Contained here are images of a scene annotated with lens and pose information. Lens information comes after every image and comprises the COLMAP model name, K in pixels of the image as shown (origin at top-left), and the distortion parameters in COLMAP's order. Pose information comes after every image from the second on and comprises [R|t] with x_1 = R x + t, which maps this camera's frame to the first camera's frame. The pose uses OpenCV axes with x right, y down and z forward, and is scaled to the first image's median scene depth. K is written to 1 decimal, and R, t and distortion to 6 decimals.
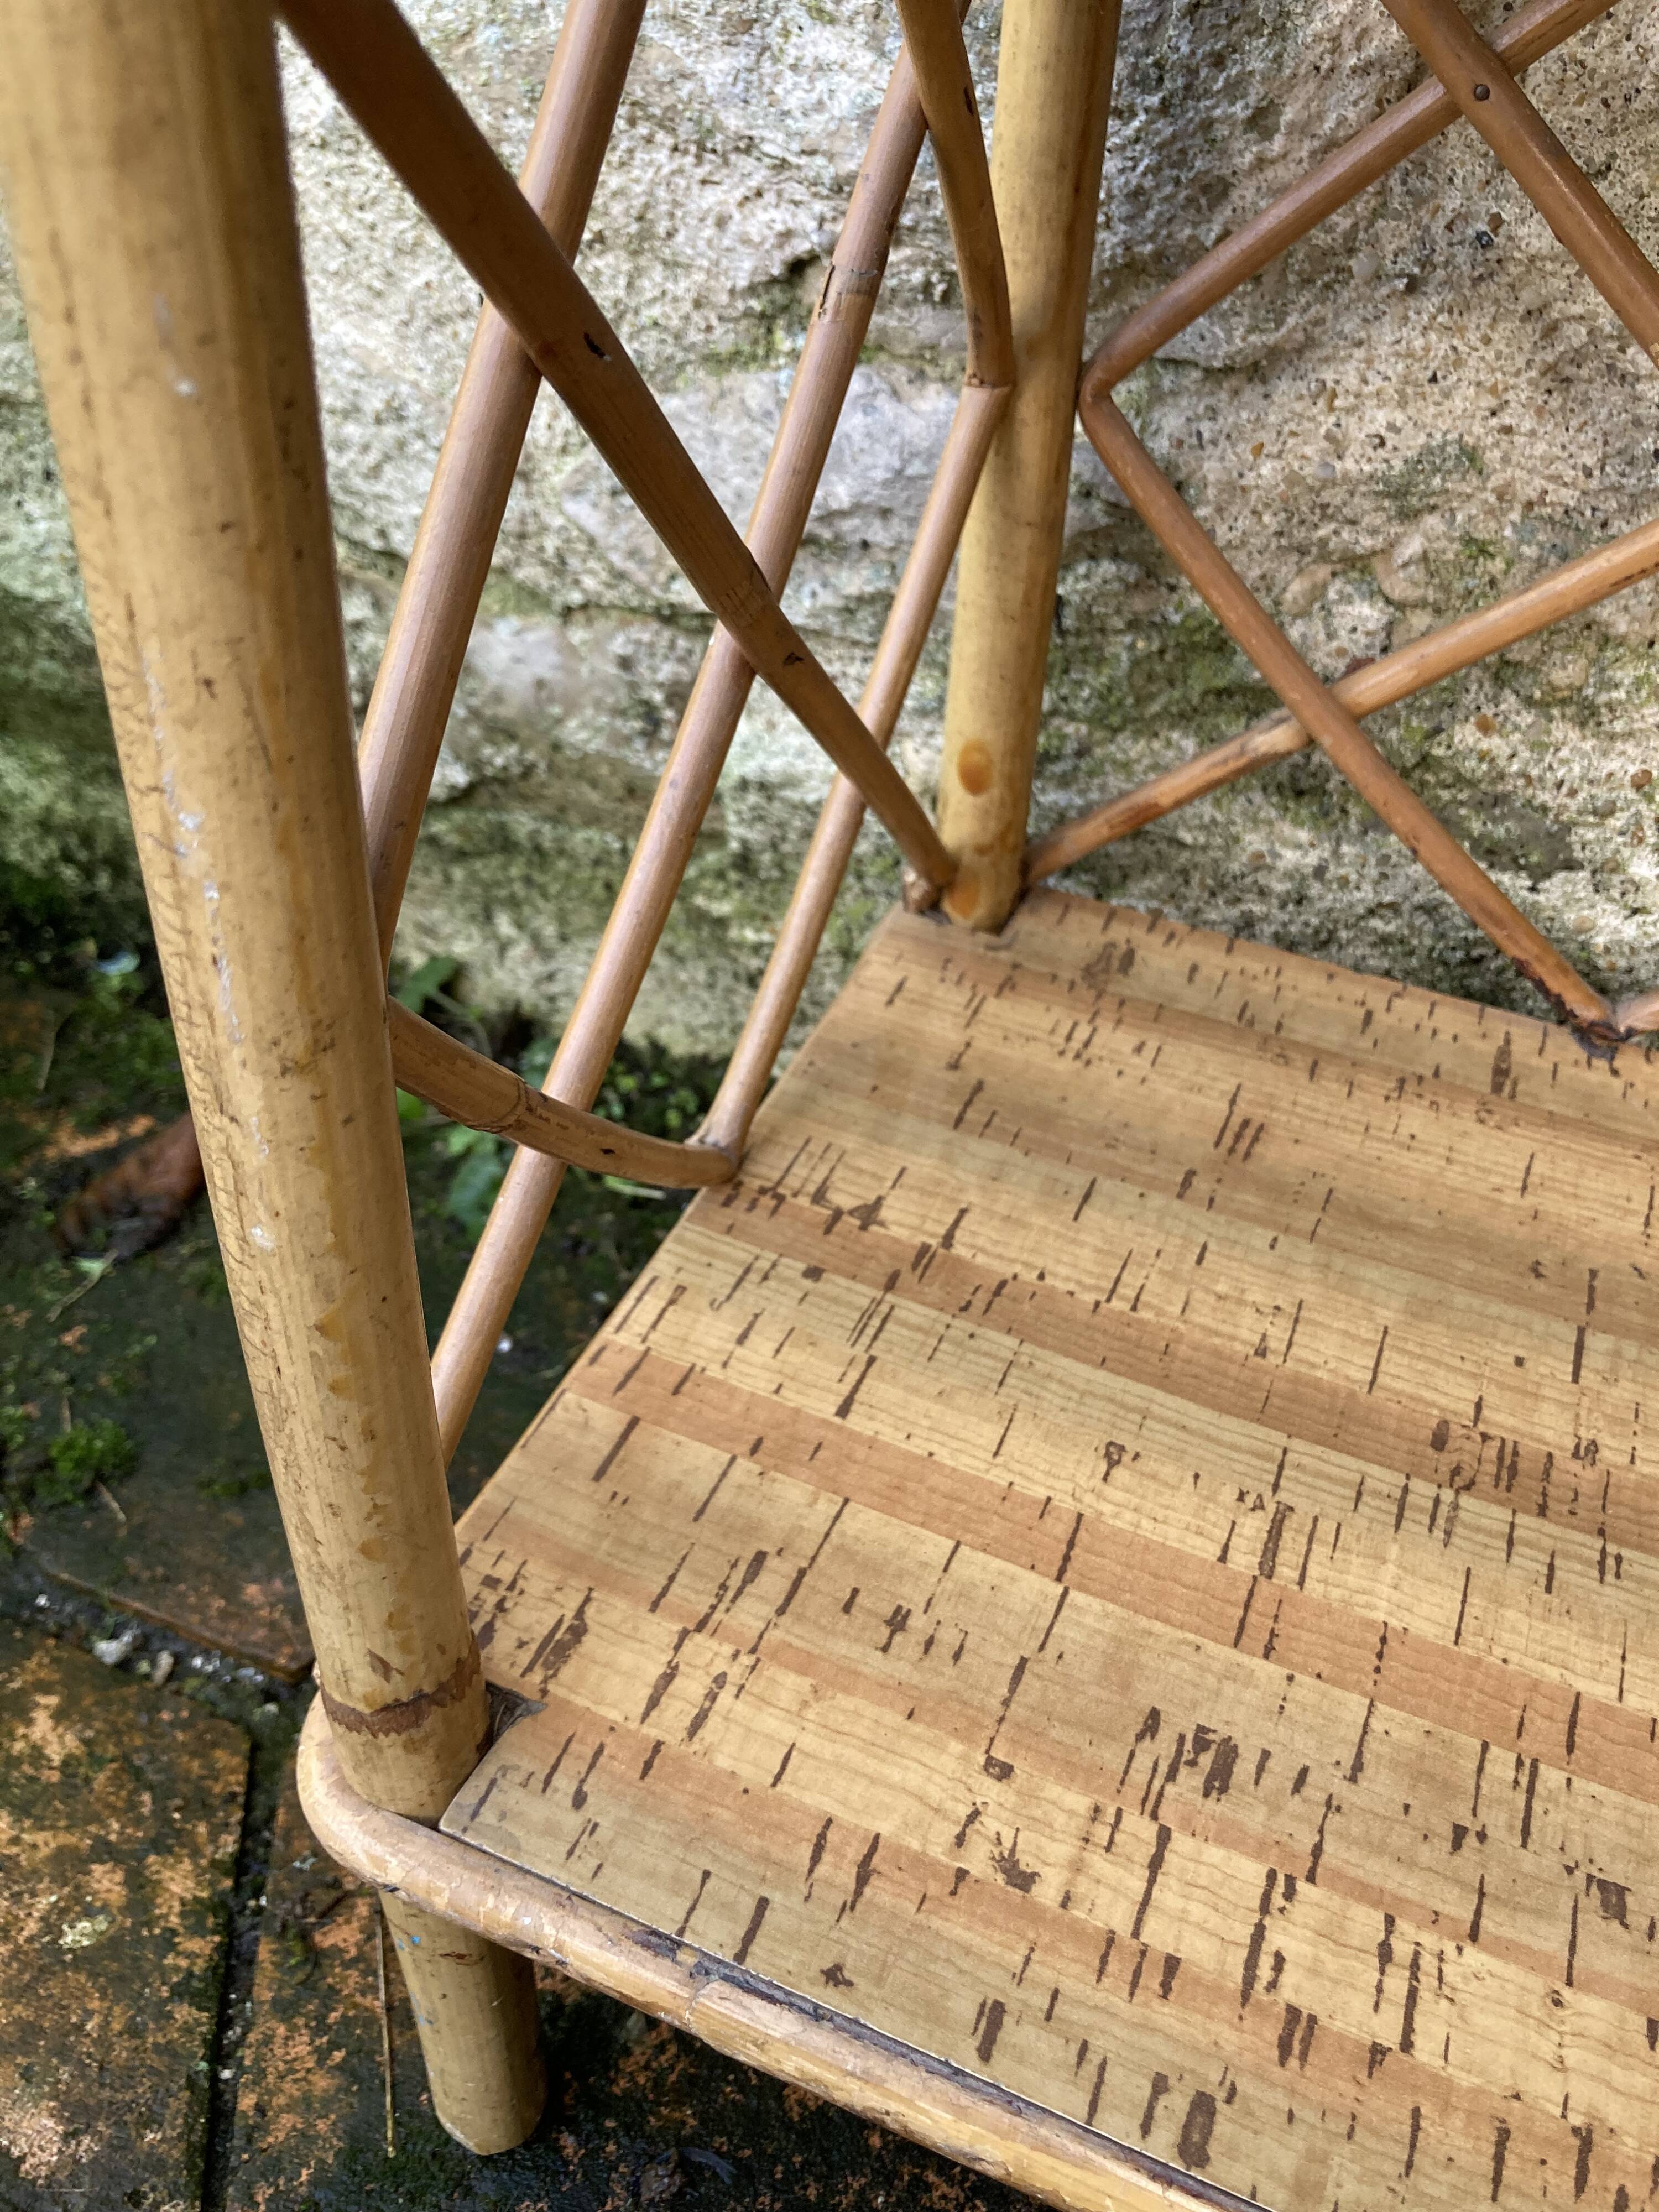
lens RADIAL K [[1845.3, 0, 840.7], [0, 1845.3, 1093.3], [0, 0, 1]] dist [-0.014621, 0.006167]
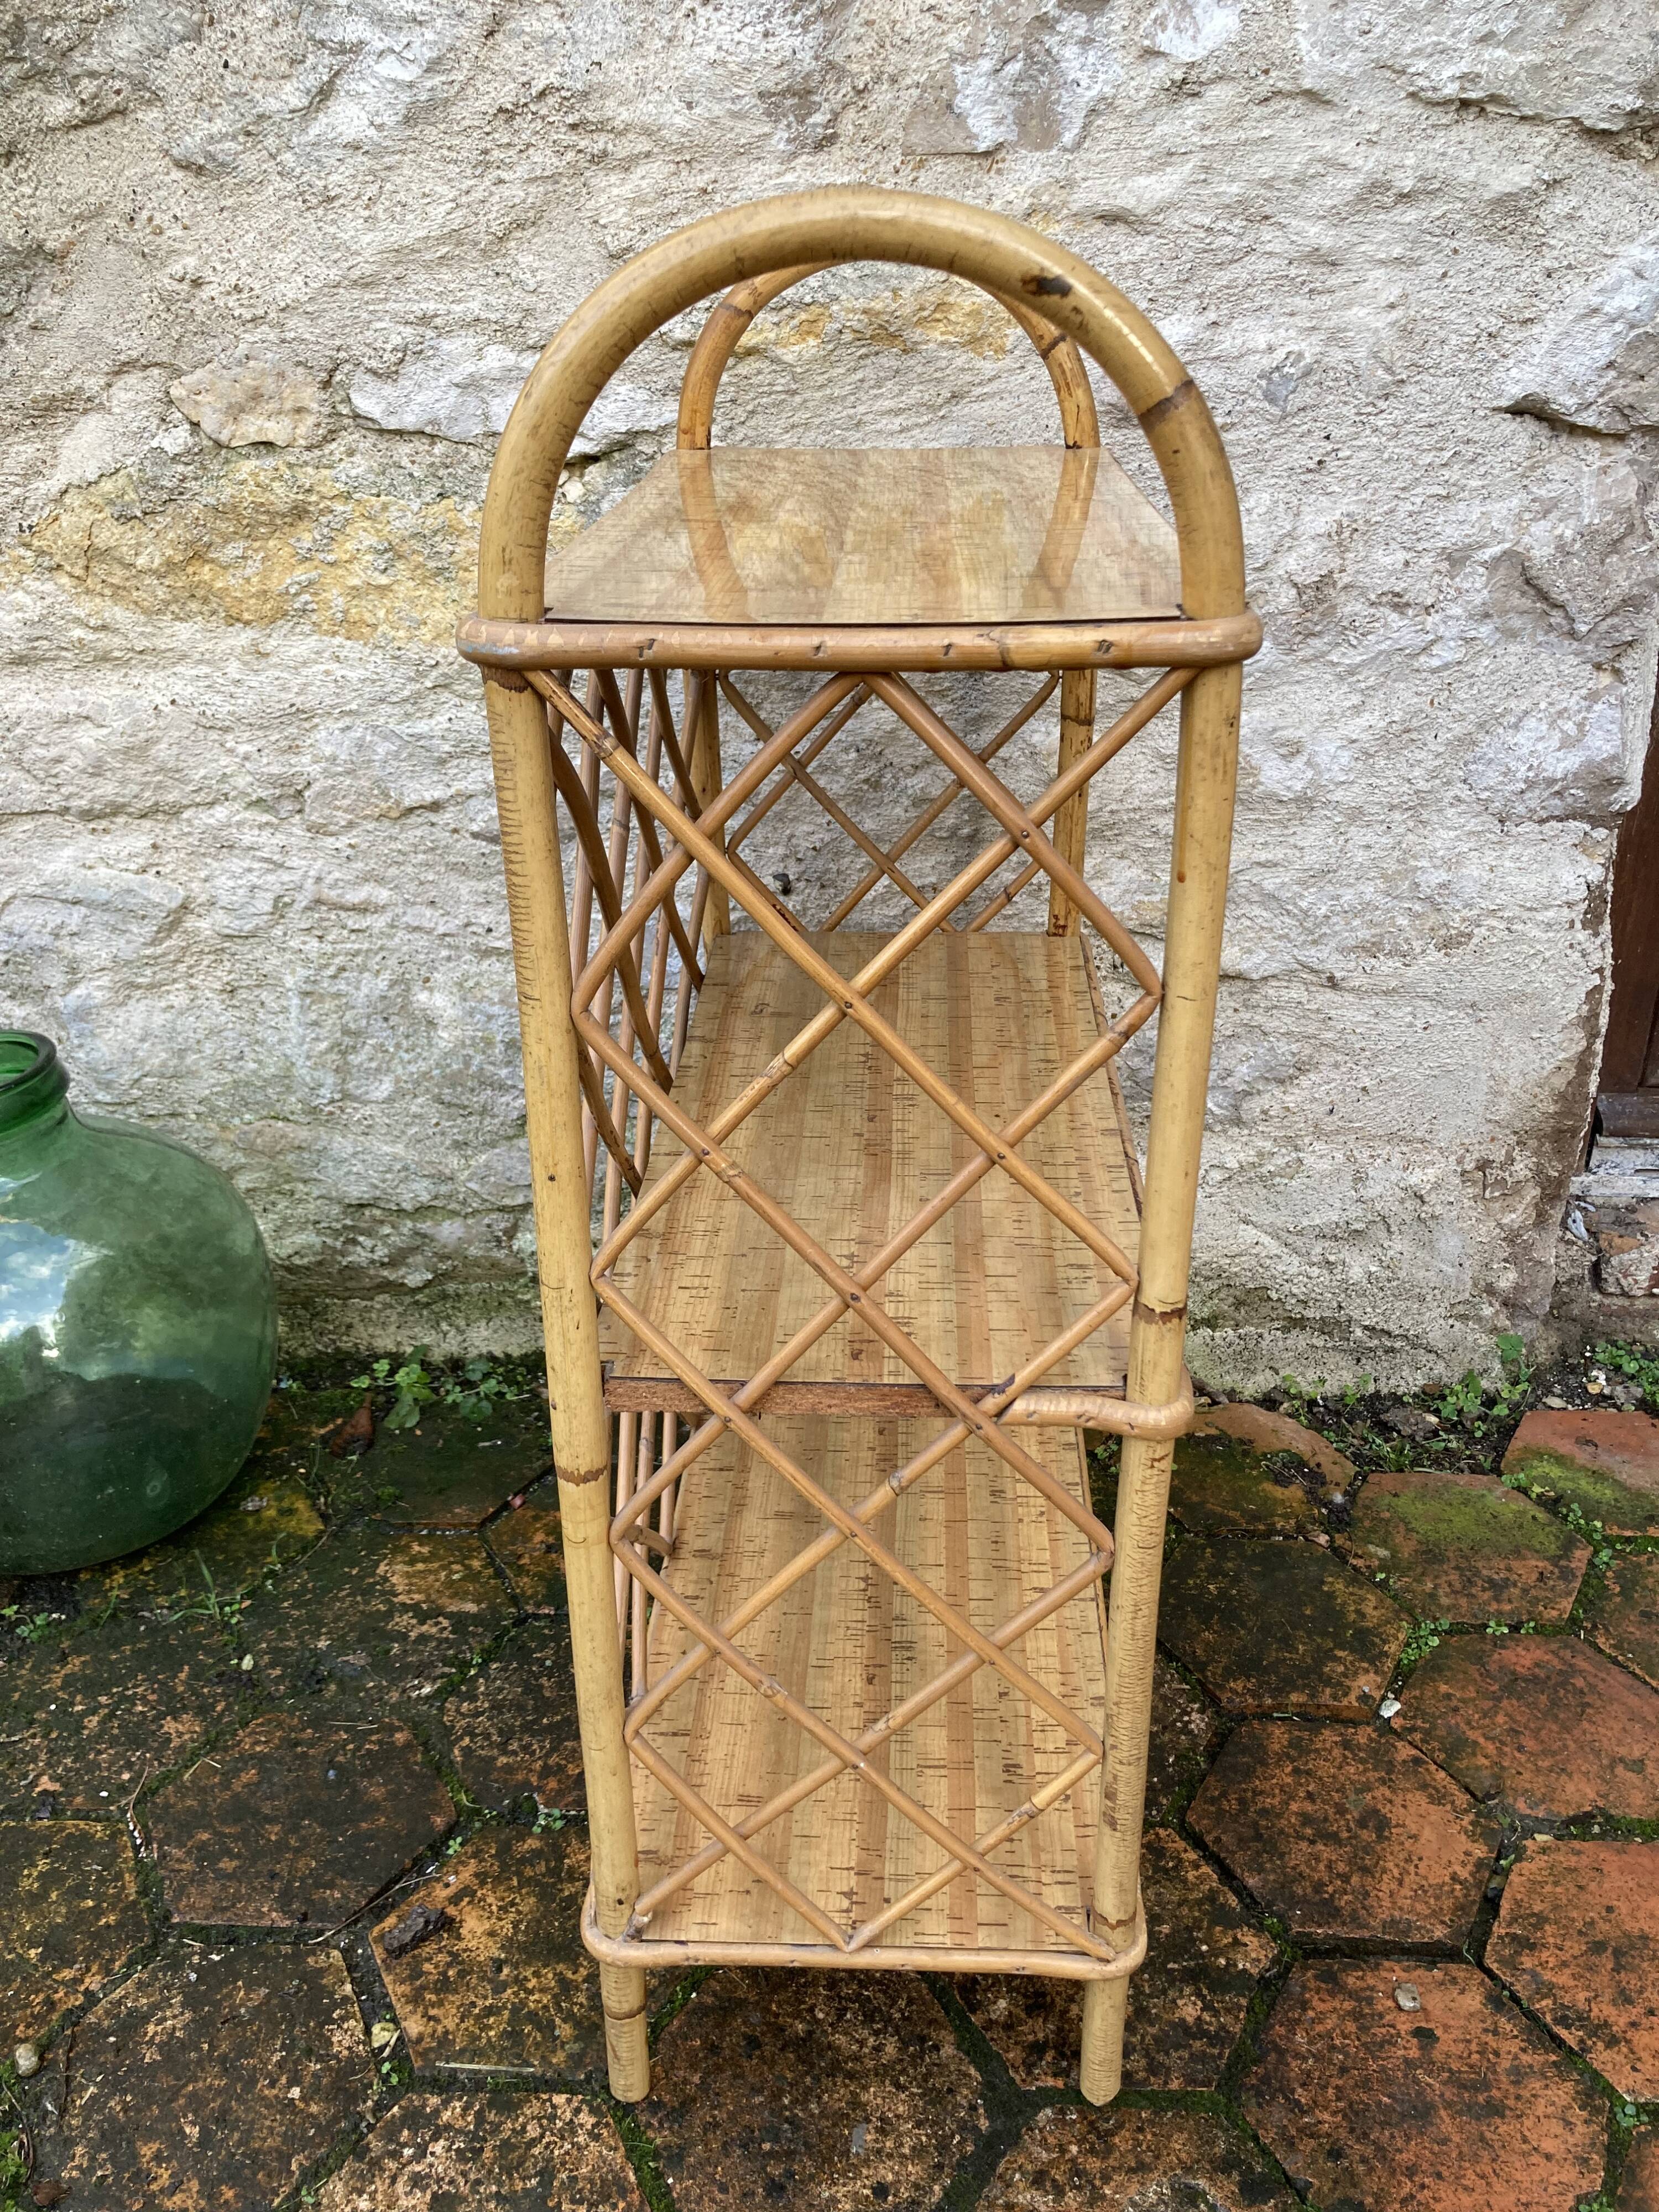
lens RADIAL K [[1822.7, 0, 850.0], [0, 1822.7, 1121.0], [0, 0, 1]] dist [-0.010527, 0.044741]
pose [[0.930447, -0.202275, 0.305537, -0.496267], [0.274626, 0.936975, -0.216007, 0.489870], [-0.242587, 0.284892, 0.927355, -2.318817]]
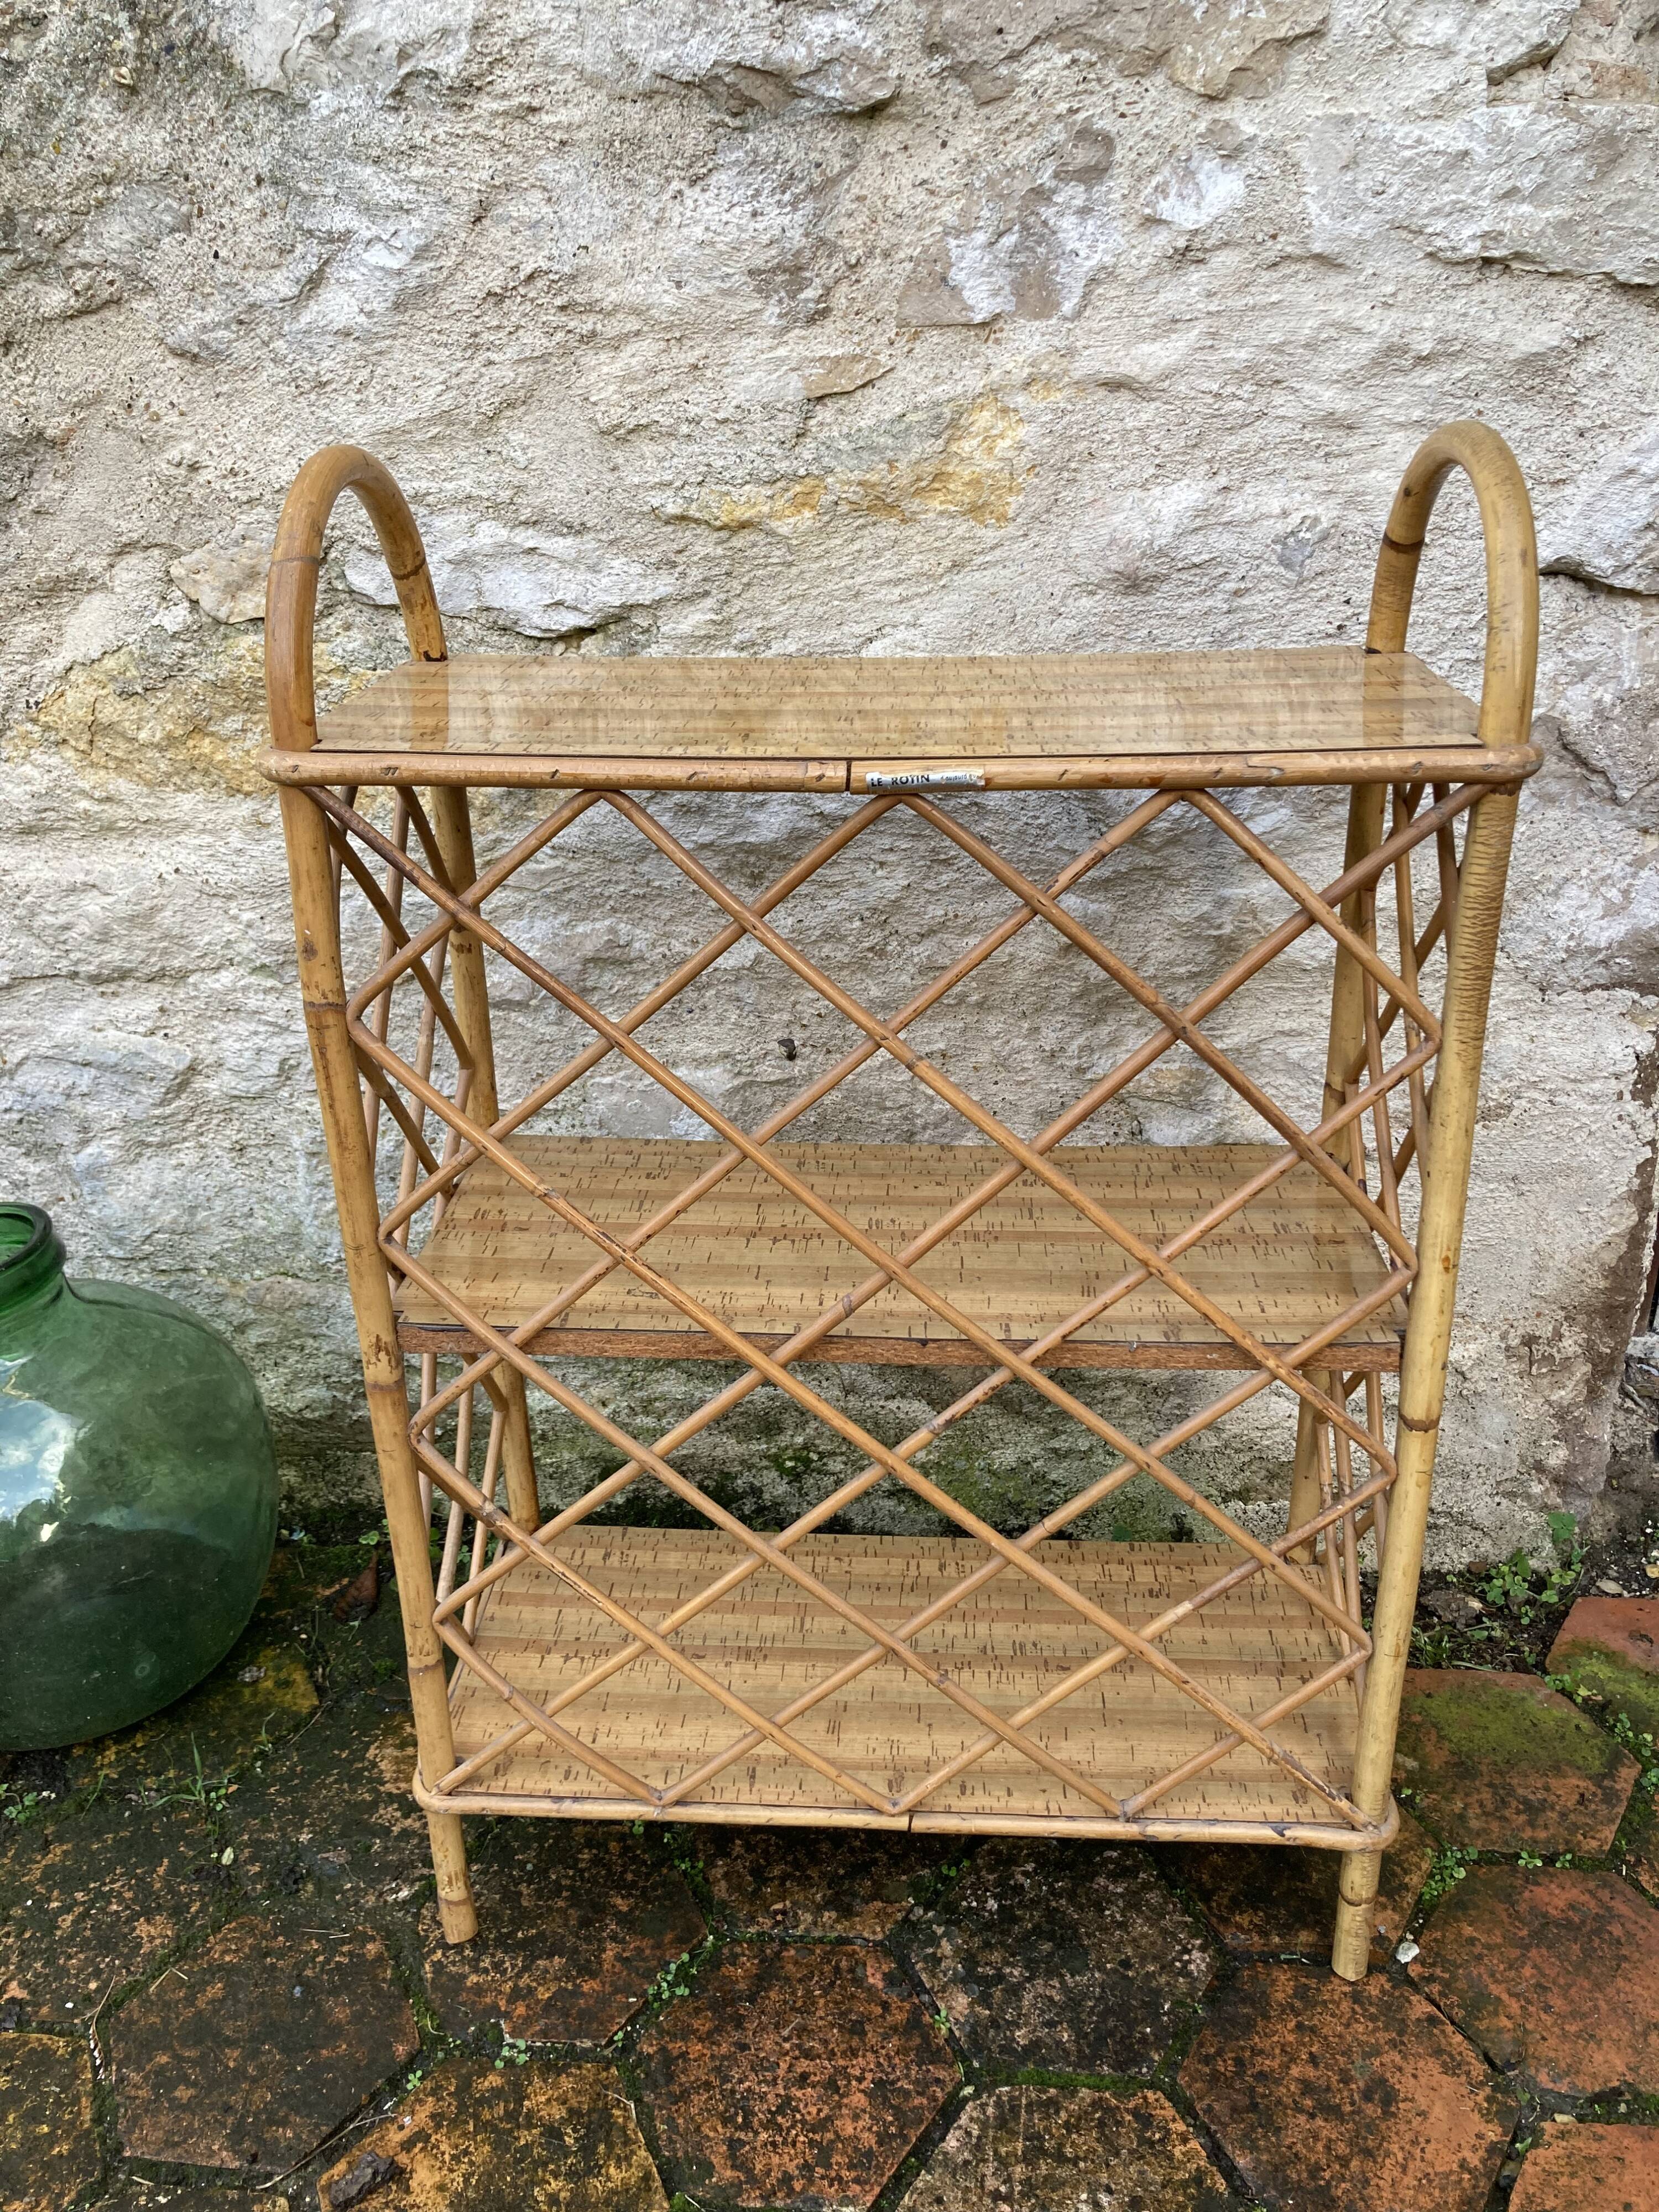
lens RADIAL K [[1820.9, 0, 838.3], [0, 1820.9, 1118.0], [0, 0, 1]] dist [-0.010674, 0.046413]
pose [[0.950357, -0.191984, 0.244877, -0.253781], [0.252677, 0.935424, -0.247257, 0.281317], [-0.181595, 0.296857, 0.937496, -2.341736]]
